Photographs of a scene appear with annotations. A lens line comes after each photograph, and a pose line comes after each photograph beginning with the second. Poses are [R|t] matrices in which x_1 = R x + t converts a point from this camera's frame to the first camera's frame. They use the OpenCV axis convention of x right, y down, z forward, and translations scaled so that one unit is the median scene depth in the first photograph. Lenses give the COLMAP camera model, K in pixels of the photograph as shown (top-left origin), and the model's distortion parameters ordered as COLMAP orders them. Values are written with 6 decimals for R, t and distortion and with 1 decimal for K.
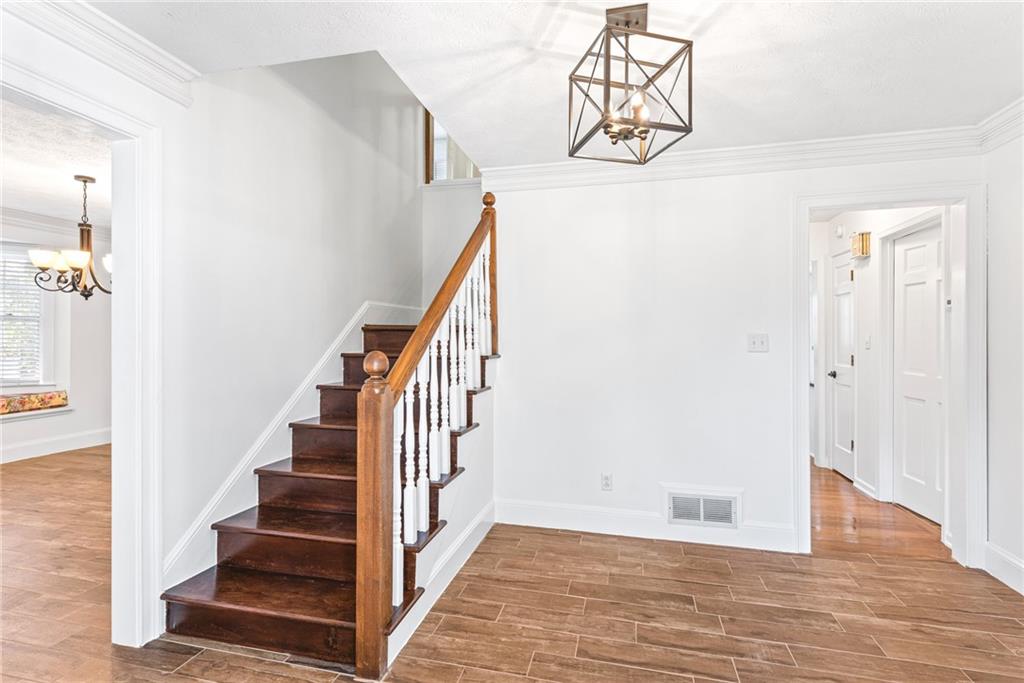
lens RADIAL K [[477.9, 0, 512.2], [0, 477.9, 335.5], [0, 0, 1]] dist [-0.000076, -0.000348]
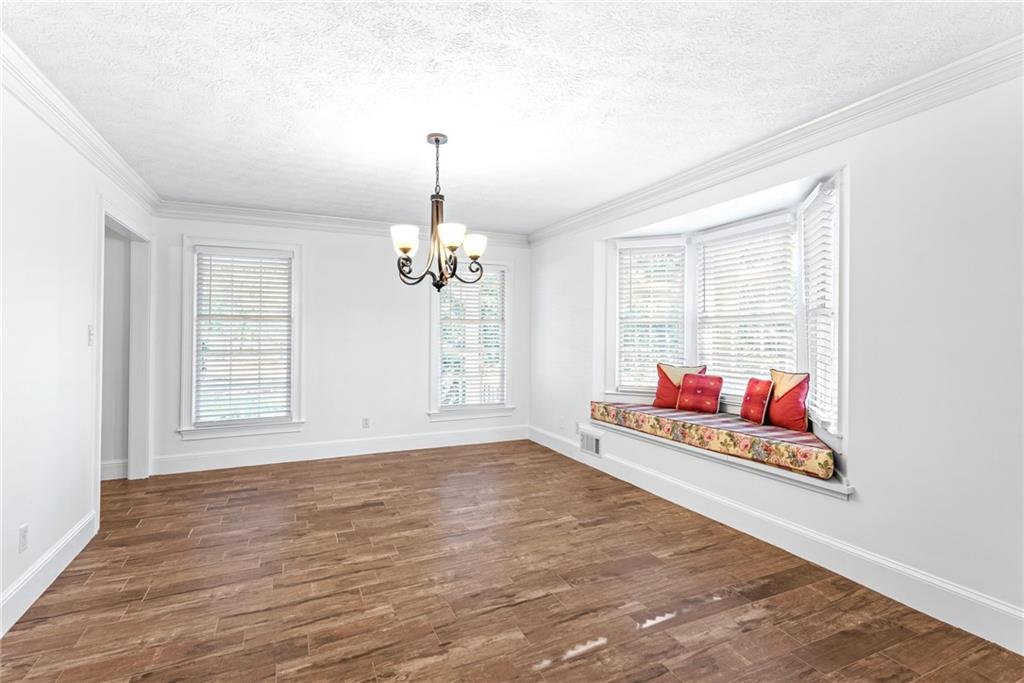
lens RADIAL K [[493.8, 0, 511.0], [0, 493.8, 339.4], [0, 0, 1]] dist [0.000059, 0.000014]
pose [[-0.790654, -0.003217, -0.612254, -0.378571], [-0.007183, 0.999966, 0.004022, -0.000967], [0.612221, 0.007578, -0.790651, 1.302237]]
